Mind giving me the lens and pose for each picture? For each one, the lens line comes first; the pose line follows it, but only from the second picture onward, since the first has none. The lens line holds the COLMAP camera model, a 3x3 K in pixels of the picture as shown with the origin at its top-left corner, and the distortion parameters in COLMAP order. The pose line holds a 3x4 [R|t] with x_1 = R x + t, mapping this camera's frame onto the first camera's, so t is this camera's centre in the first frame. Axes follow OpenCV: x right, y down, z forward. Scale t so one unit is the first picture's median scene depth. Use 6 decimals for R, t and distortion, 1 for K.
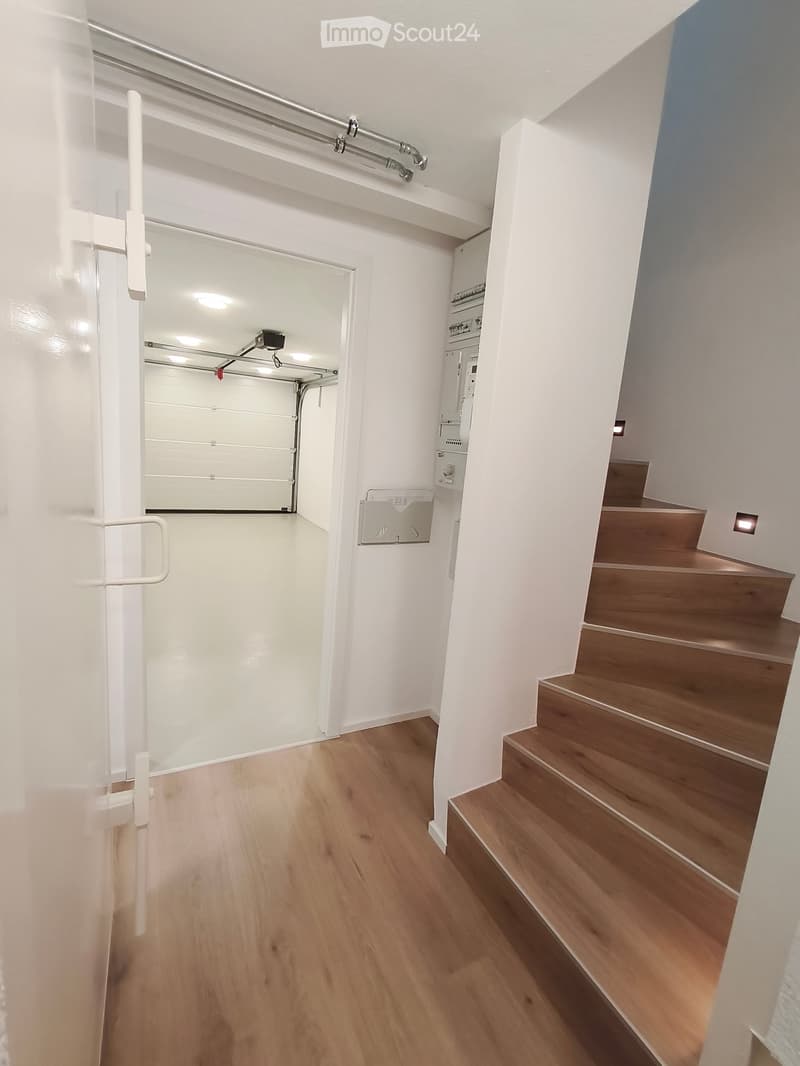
lens RADIAL K [[492.0, 0, 399.2], [0, 492.0, 520.1], [0, 0, 1]] dist [-0.002666, -0.001812]
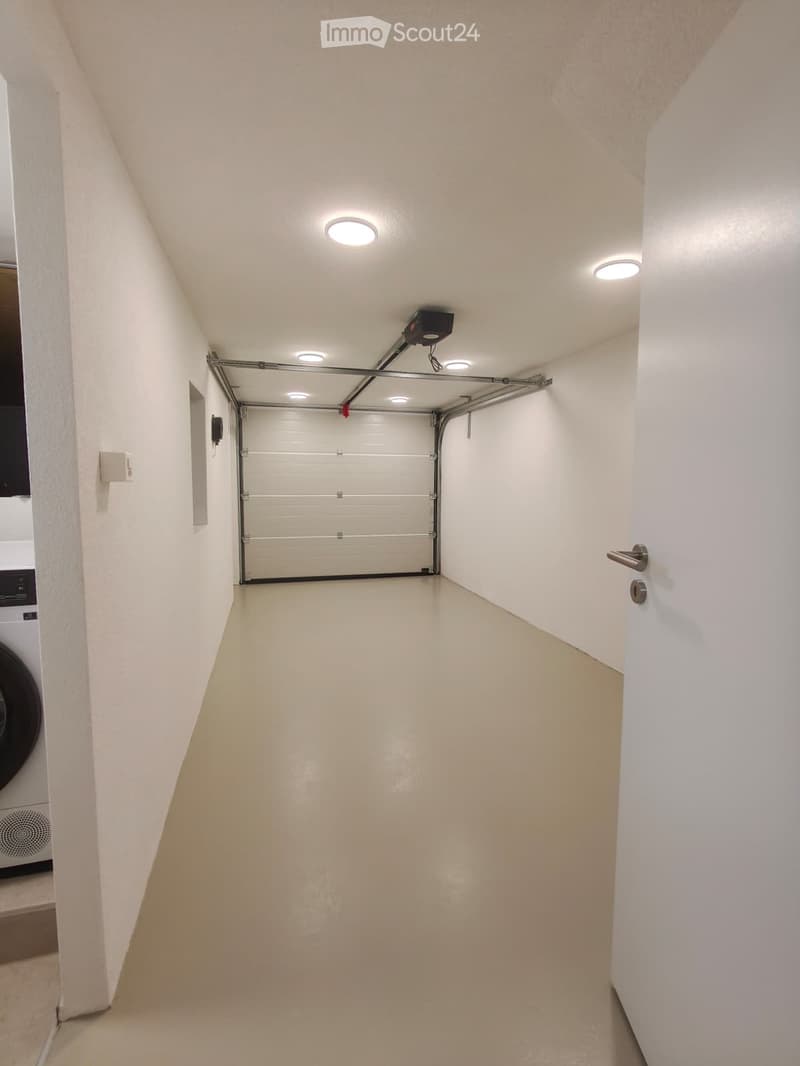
lens RADIAL K [[492.0, 0, 399.2], [0, 492.0, 520.1], [0, 0, 1]] dist [-0.002666, -0.001812]
pose [[0.973156, -0.059791, -0.222243, -0.104402], [0.039400, 0.994689, -0.095083, -0.032759], [0.226748, 0.083774, 0.970344, 0.235245]]
